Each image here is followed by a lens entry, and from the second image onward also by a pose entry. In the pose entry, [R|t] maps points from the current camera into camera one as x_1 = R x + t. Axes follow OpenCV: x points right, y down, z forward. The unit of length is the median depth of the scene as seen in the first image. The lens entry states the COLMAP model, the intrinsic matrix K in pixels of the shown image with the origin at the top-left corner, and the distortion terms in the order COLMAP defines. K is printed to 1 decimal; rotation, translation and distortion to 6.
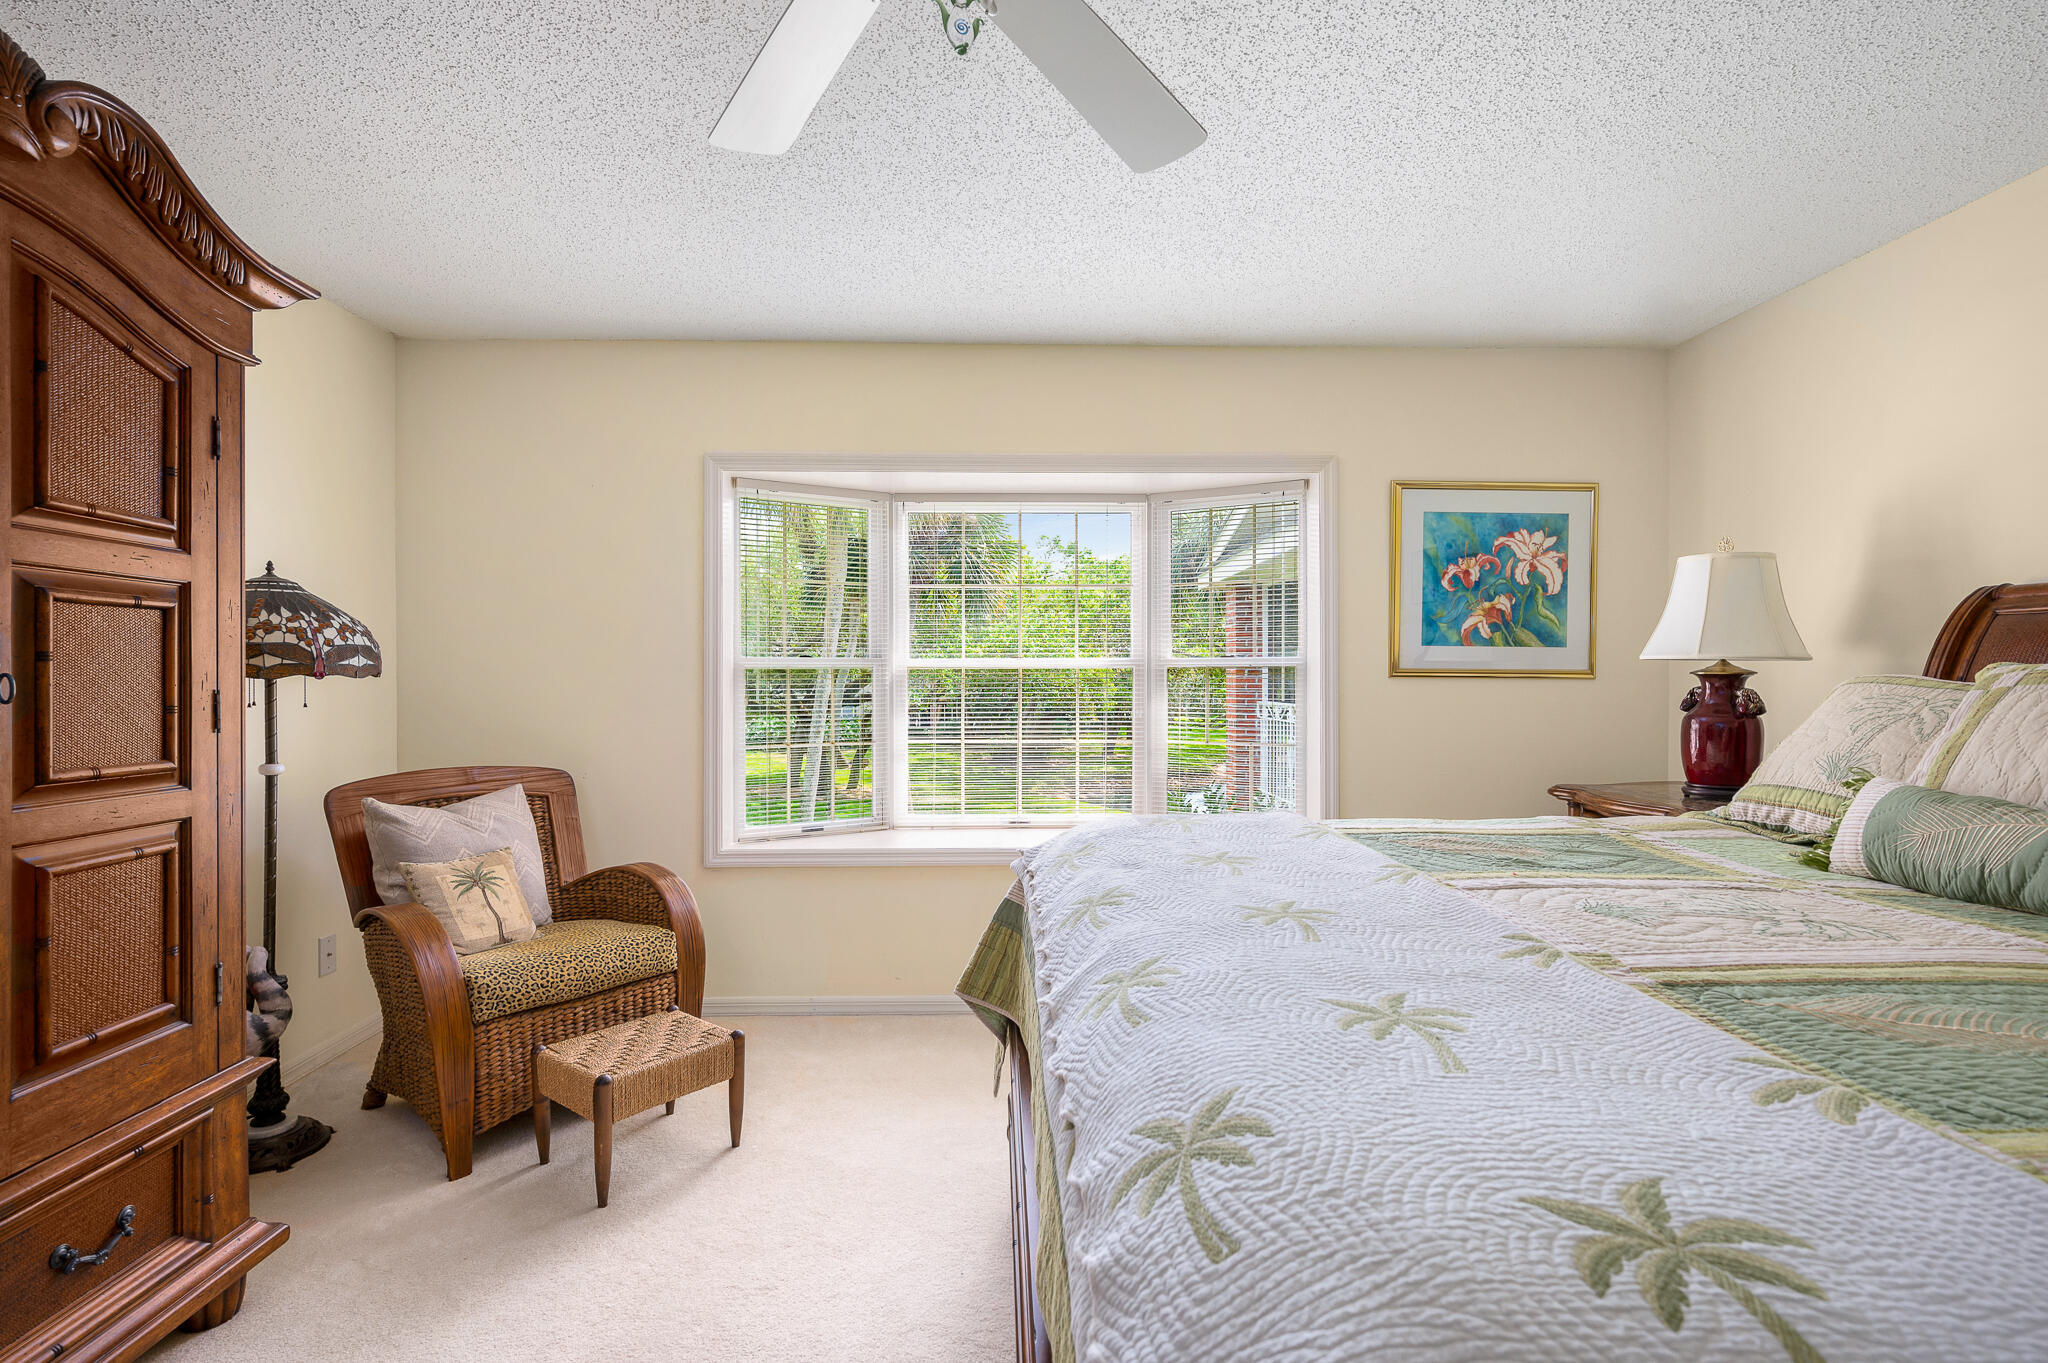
lens RADIAL K [[974.1, 0, 1019.7], [0, 974.1, 678.2], [0, 0, 1]] dist [0.000380, 0.000112]
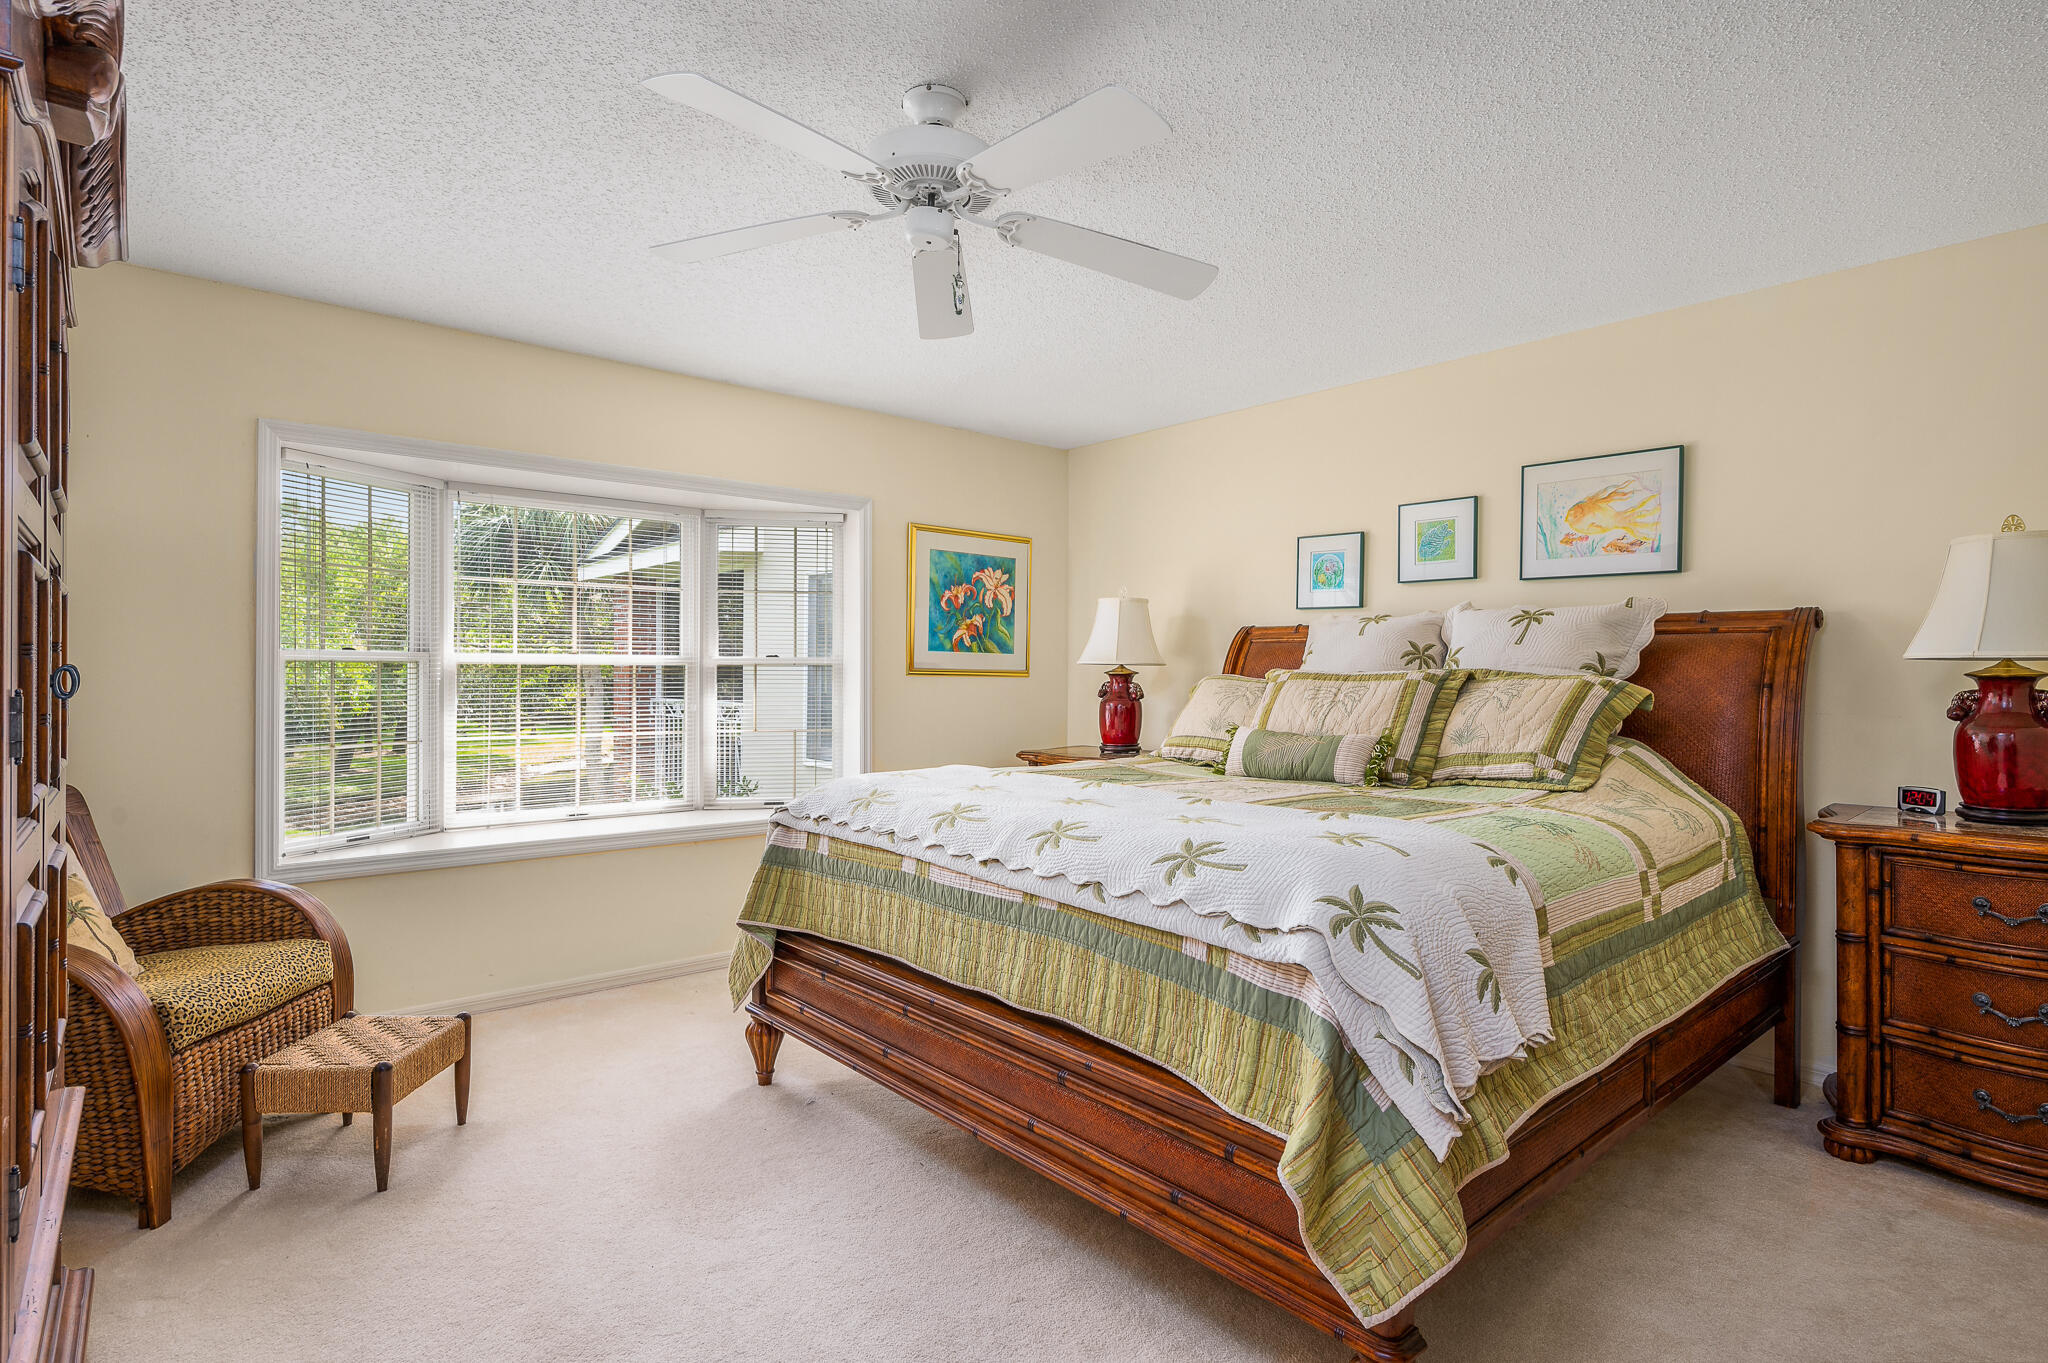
lens RADIAL K [[1040.8, 0, 1026.1], [0, 1040.8, 683.0], [0, 0, 1]] dist [-0.003415, -0.001041]
pose [[0.772893, -0.000452, 0.634536, -0.373728], [-0.003597, 0.999981, 0.005094, 0.002226], [-0.634526, -0.006219, 0.772877, -0.164993]]
